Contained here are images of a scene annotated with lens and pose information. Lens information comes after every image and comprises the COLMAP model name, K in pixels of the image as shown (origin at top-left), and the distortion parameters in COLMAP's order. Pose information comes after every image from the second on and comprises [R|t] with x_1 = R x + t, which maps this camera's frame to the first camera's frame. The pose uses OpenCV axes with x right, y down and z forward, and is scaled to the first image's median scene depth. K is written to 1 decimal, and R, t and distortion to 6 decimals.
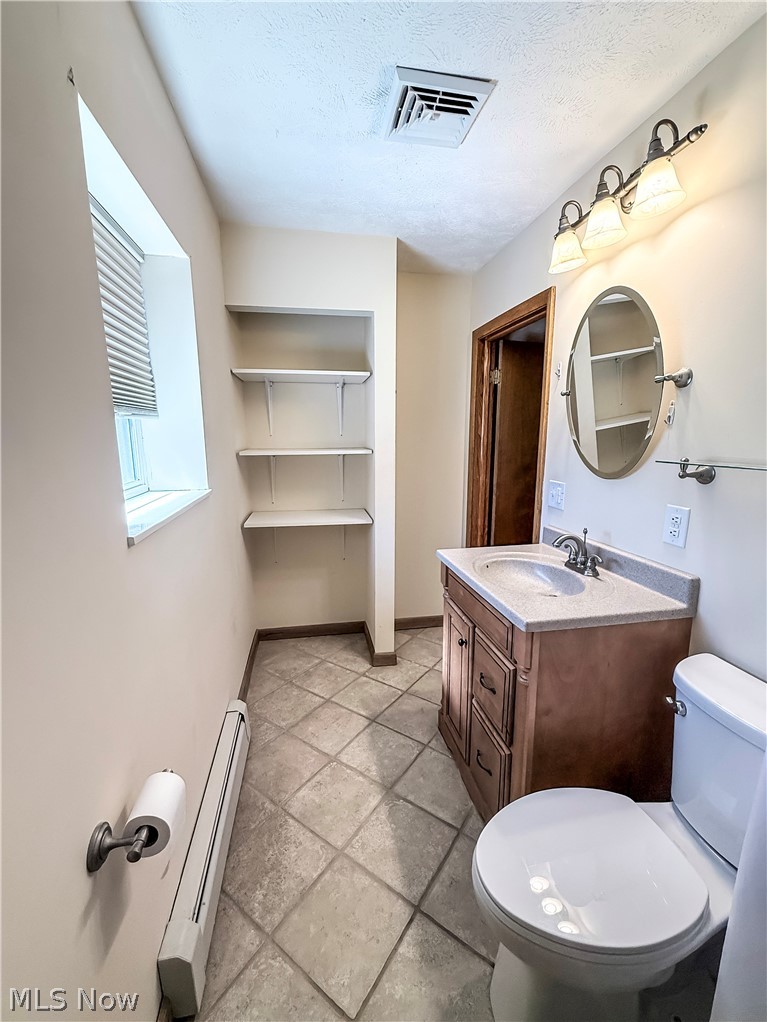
lens RADIAL K [[410.9, 0, 382.2], [0, 410.9, 511.9], [0, 0, 1]] dist [0.001499, -0.000048]
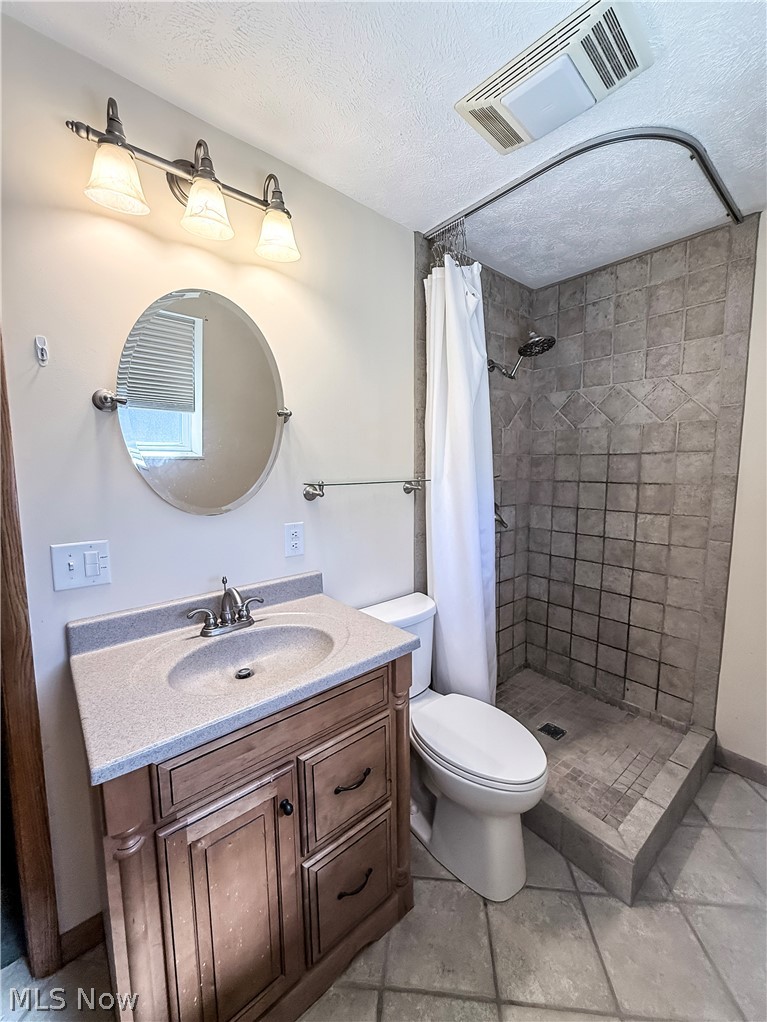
lens RADIAL K [[410.9, 0, 382.2], [0, 410.9, 511.9], [0, 0, 1]] dist [0.001499, -0.000048]
pose [[-0.490962, -0.096058, 0.865869, -0.409119], [0.164928, 0.965681, 0.200648, -0.227629], [-0.855427, 0.241316, -0.458269, 1.239795]]
